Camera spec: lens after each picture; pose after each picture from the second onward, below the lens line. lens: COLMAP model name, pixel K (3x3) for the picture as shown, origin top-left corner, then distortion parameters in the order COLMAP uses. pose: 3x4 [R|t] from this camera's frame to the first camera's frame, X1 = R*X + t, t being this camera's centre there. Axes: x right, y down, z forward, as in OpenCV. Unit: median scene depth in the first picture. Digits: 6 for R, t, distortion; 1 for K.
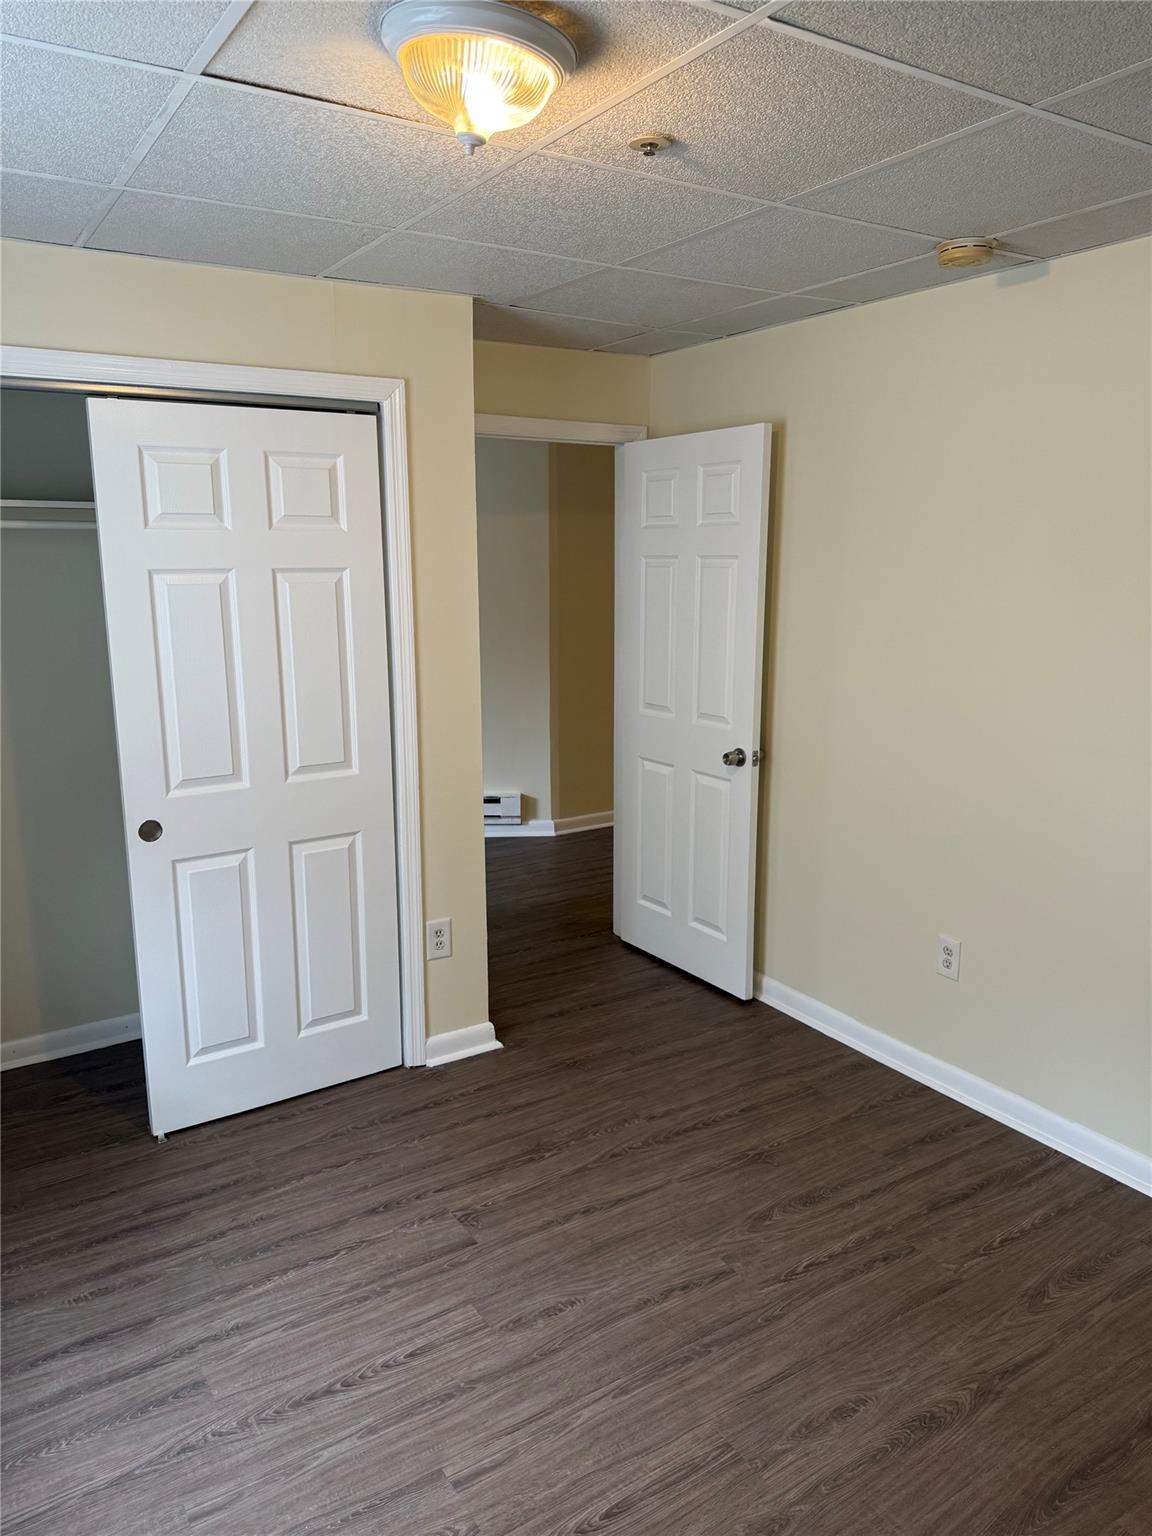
lens RADIAL K [[1100.6, 0, 578.5], [0, 1100.6, 755.6], [0, 0, 1]] dist [0.067386, -0.057086]
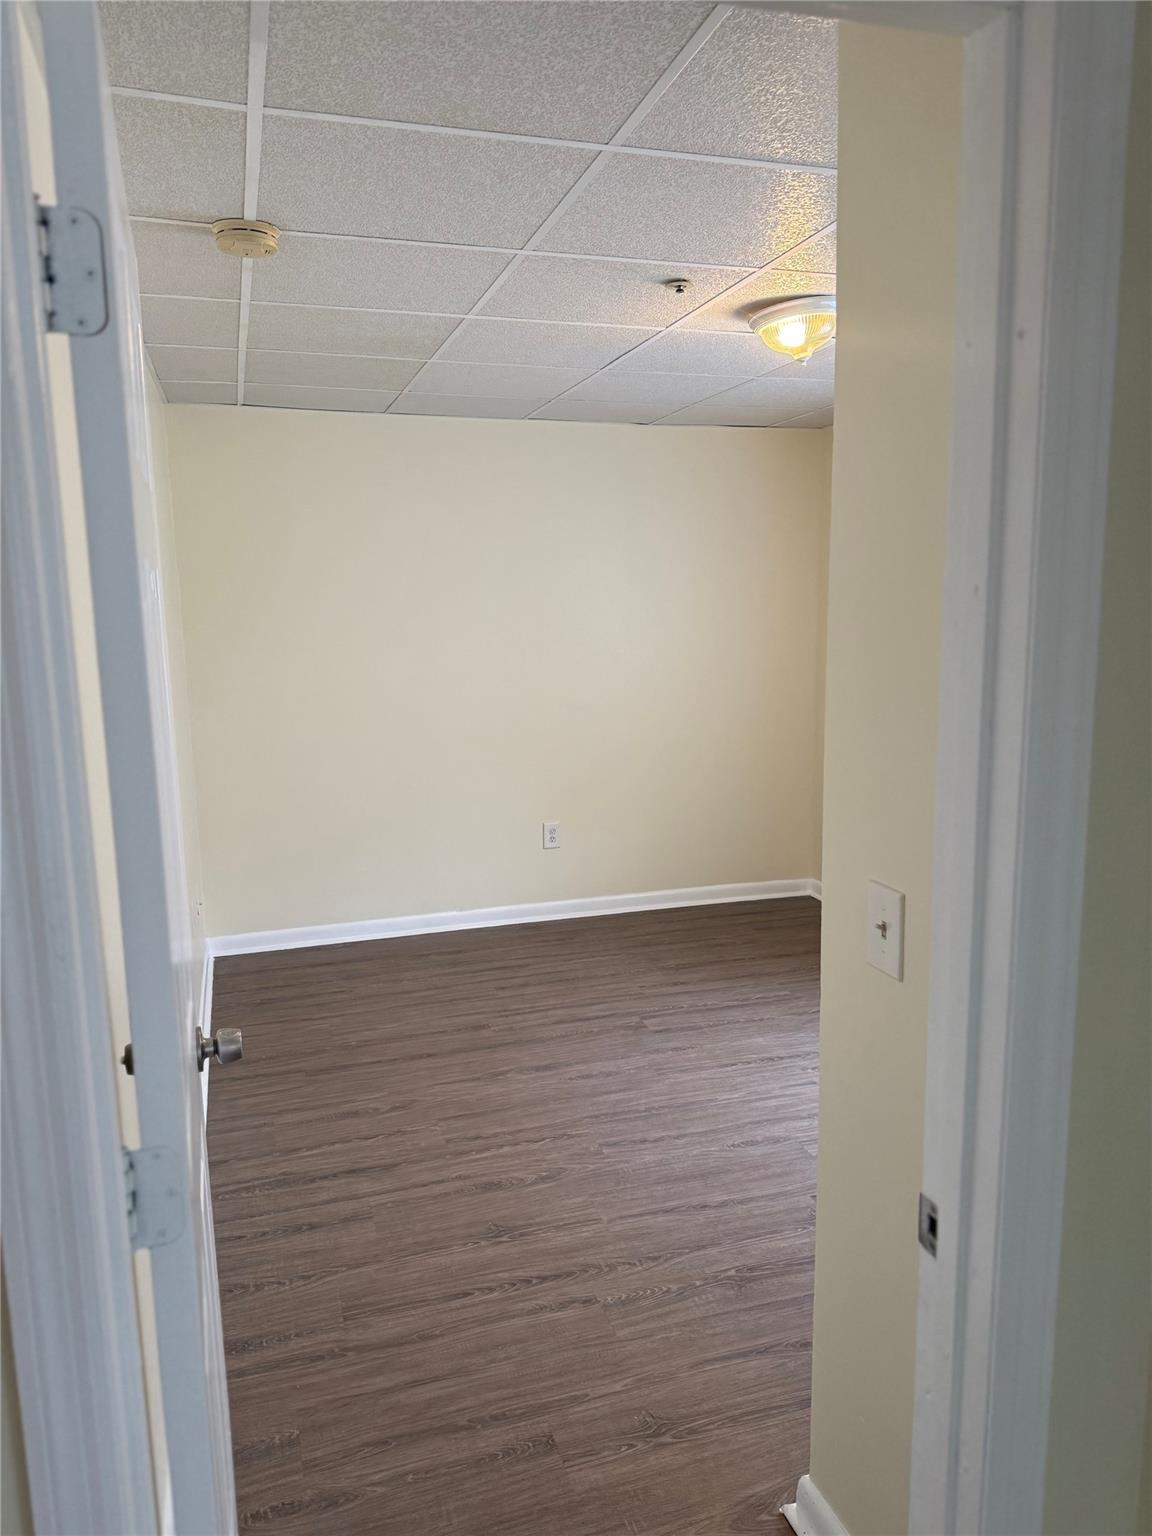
lens RADIAL K [[1100.6, 0, 580.8], [0, 1100.6, 762.6], [0, 0, 1]] dist [0.067386, -0.057086]
pose [[-0.966147, -0.018011, 0.257362, -0.129927], [0.068142, 0.944320, 0.321896, -0.292700], [-0.248829, 0.328536, -0.911125, 1.695902]]
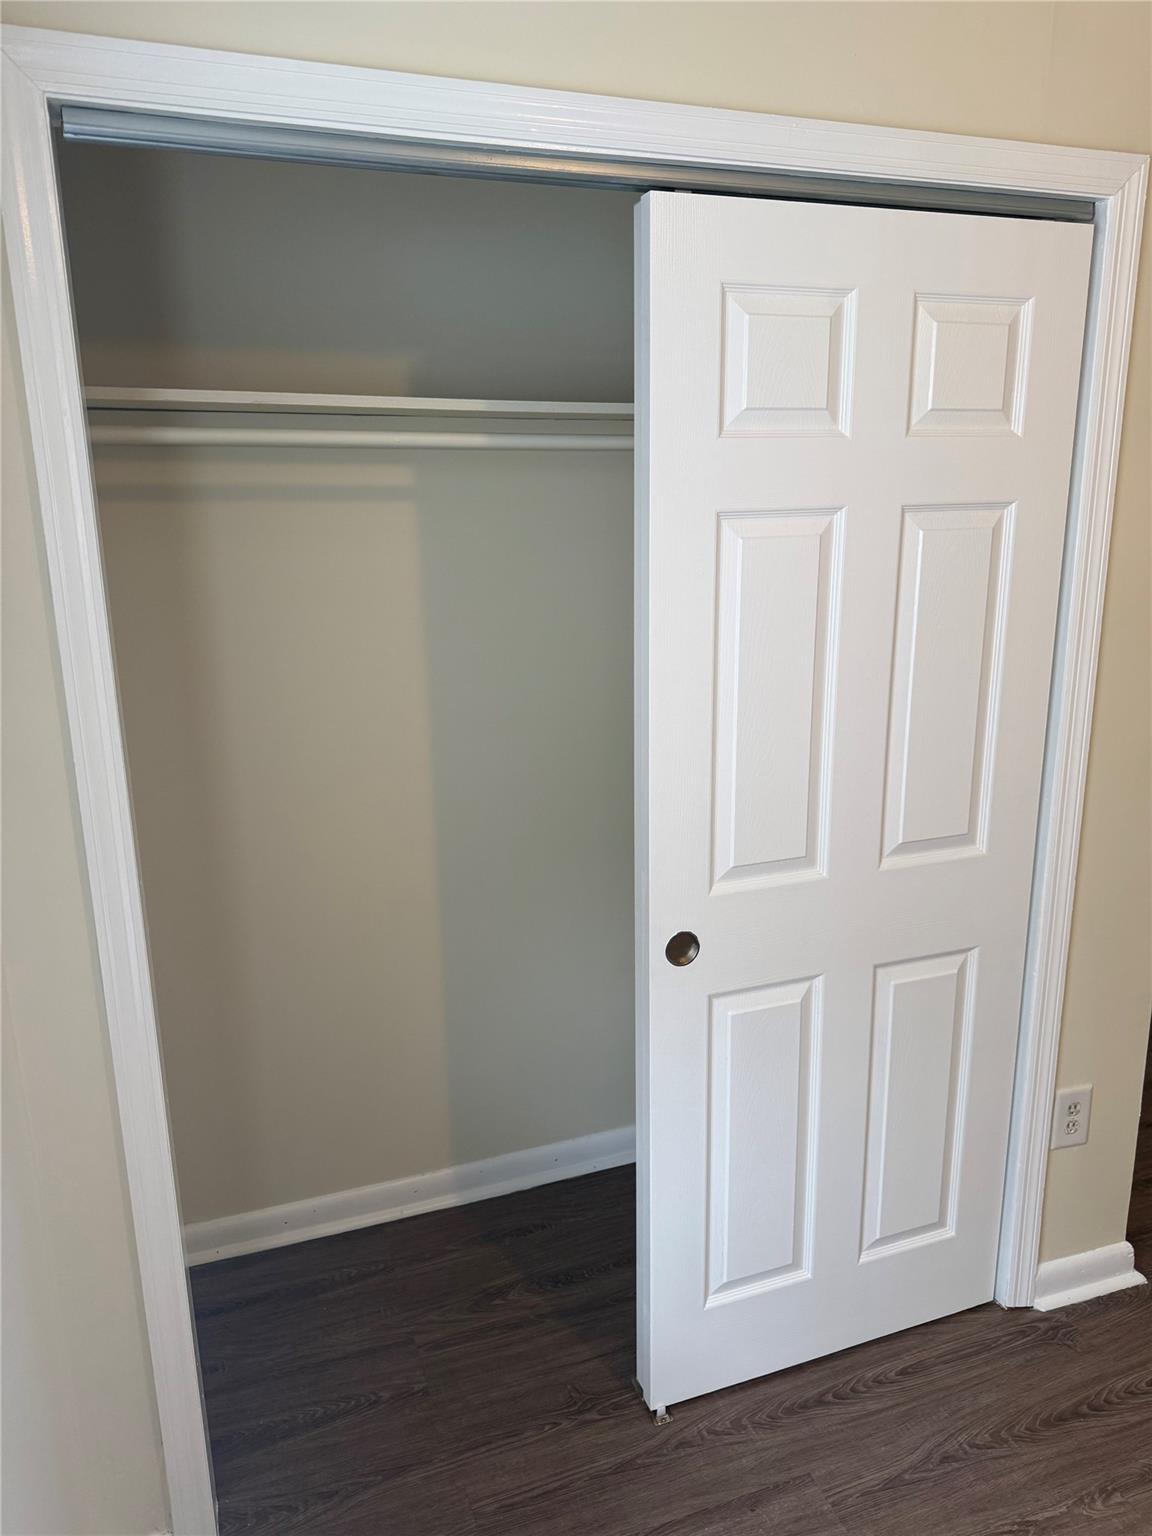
lens RADIAL K [[1100.6, 0, 582.1], [0, 1100.6, 772.5], [0, 0, 1]] dist [0.067386, -0.057086]
pose [[0.977690, 0.046951, -0.204737, -0.321484], [-0.033865, 0.997181, 0.066962, -0.066268], [0.207304, -0.058535, 0.976524, 0.410292]]
